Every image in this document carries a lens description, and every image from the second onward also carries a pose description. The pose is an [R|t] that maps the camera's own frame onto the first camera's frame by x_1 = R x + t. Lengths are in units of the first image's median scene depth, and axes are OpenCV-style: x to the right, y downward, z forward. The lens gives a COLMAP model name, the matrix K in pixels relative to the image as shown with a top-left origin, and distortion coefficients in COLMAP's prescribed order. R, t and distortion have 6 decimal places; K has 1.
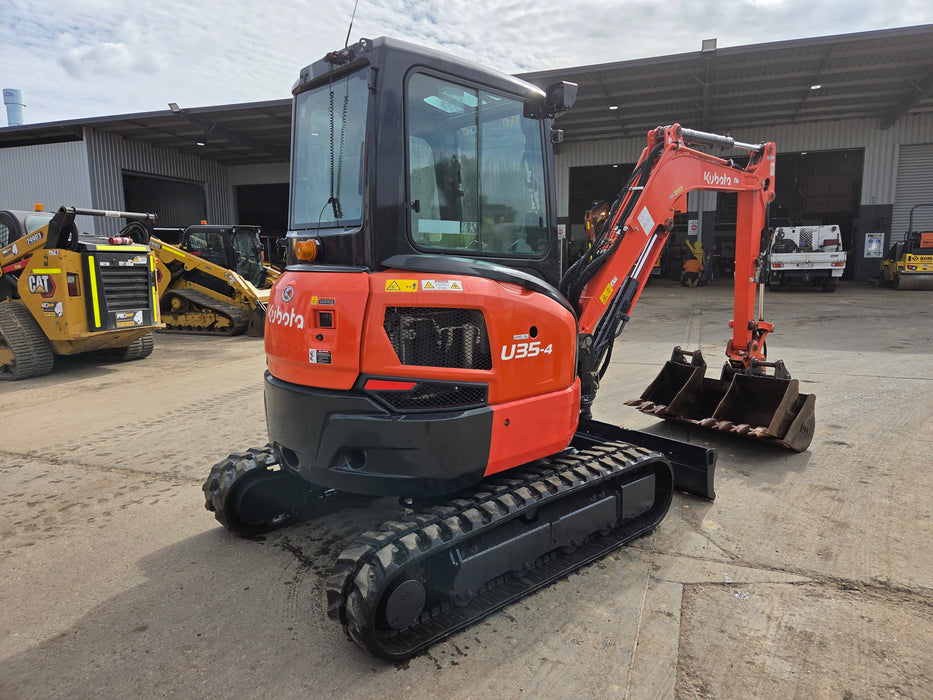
lens RADIAL K [[622.0, 0, 467.2], [0, 622.0, 343.7], [0, 0, 1]] dist [0.069964, -0.042656]
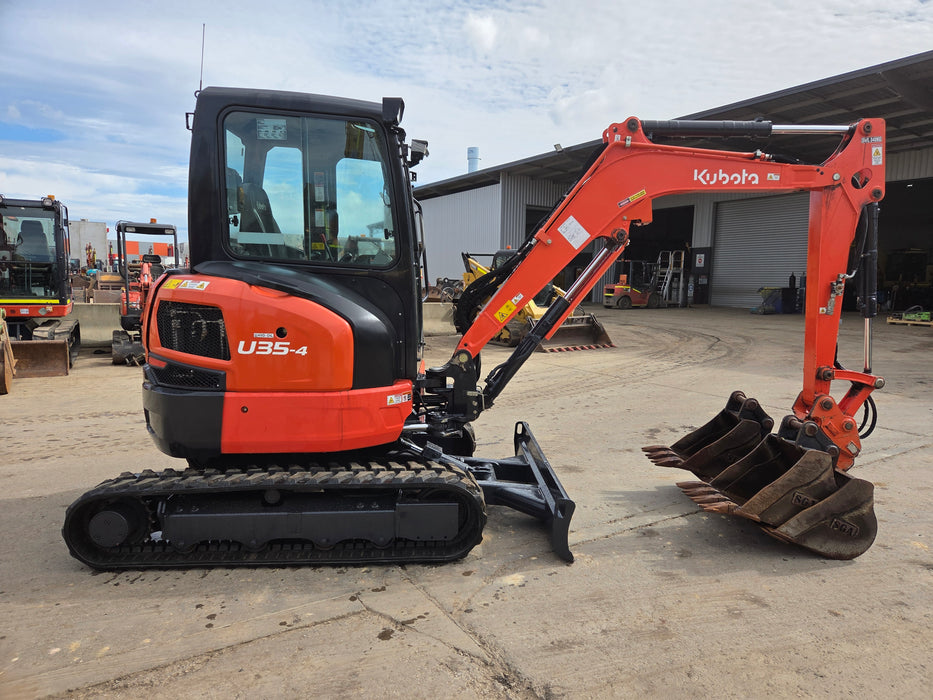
lens RADIAL K [[624.7, 0, 475.8], [0, 624.7, 355.5], [0, 0, 1]] dist [0.068516, -0.044005]
pose [[0.792576, 0.096682, -0.602060, 0.748843], [-0.109792, 0.993840, 0.015061, -0.023667], [0.599807, 0.054165, 0.798309, 0.232472]]
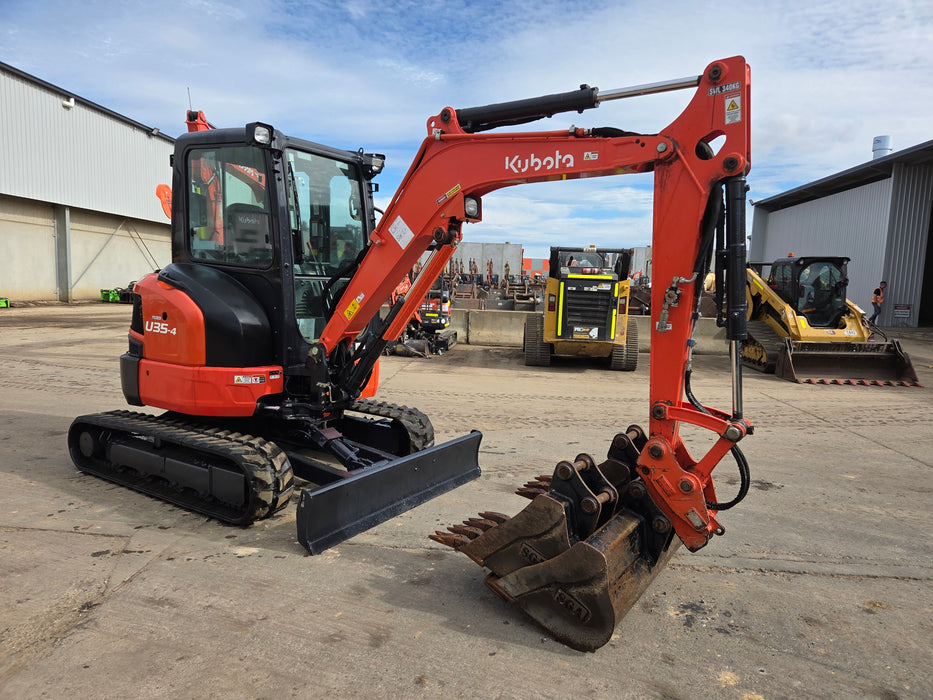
lens RADIAL K [[621.2, 0, 472.9], [0, 621.2, 355.2], [0, 0, 1]] dist [0.072090, -0.040209]
pose [[0.274478, 0.128758, -0.952934, 1.200119], [-0.172455, 0.981519, 0.082947, -0.122957], [0.946003, 0.141571, 0.291610, 0.899542]]
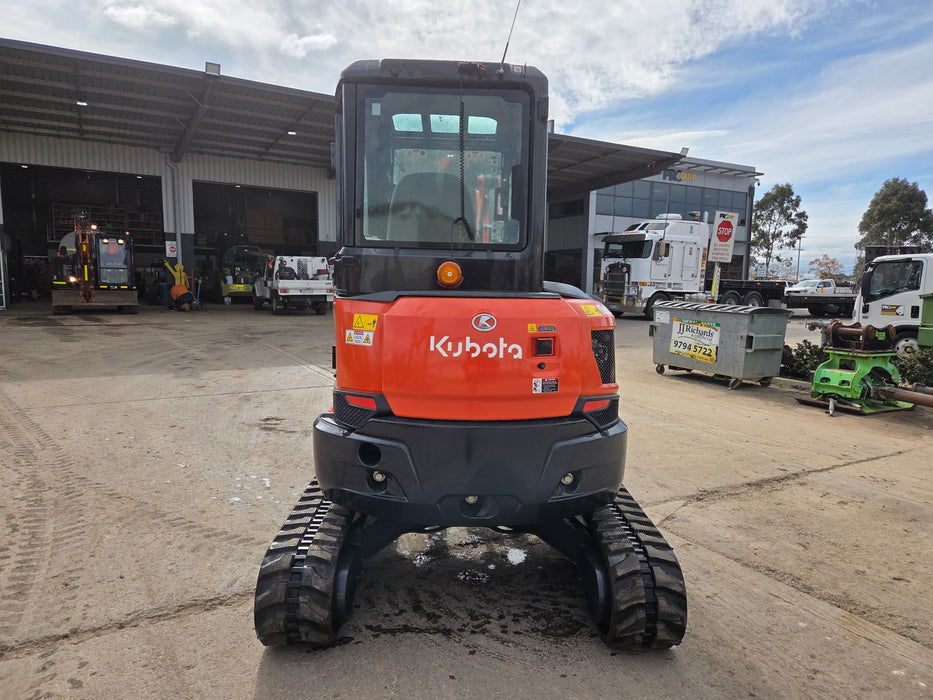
lens RADIAL K [[624.7, 0, 475.8], [0, 624.7, 355.5], [0, 0, 1]] dist [0.068516, -0.044005]
pose [[0.633757, -0.070478, 0.770315, -0.684361], [0.085770, 0.996103, 0.020571, -0.035964], [-0.768762, 0.053033, 0.637332, 0.305377]]
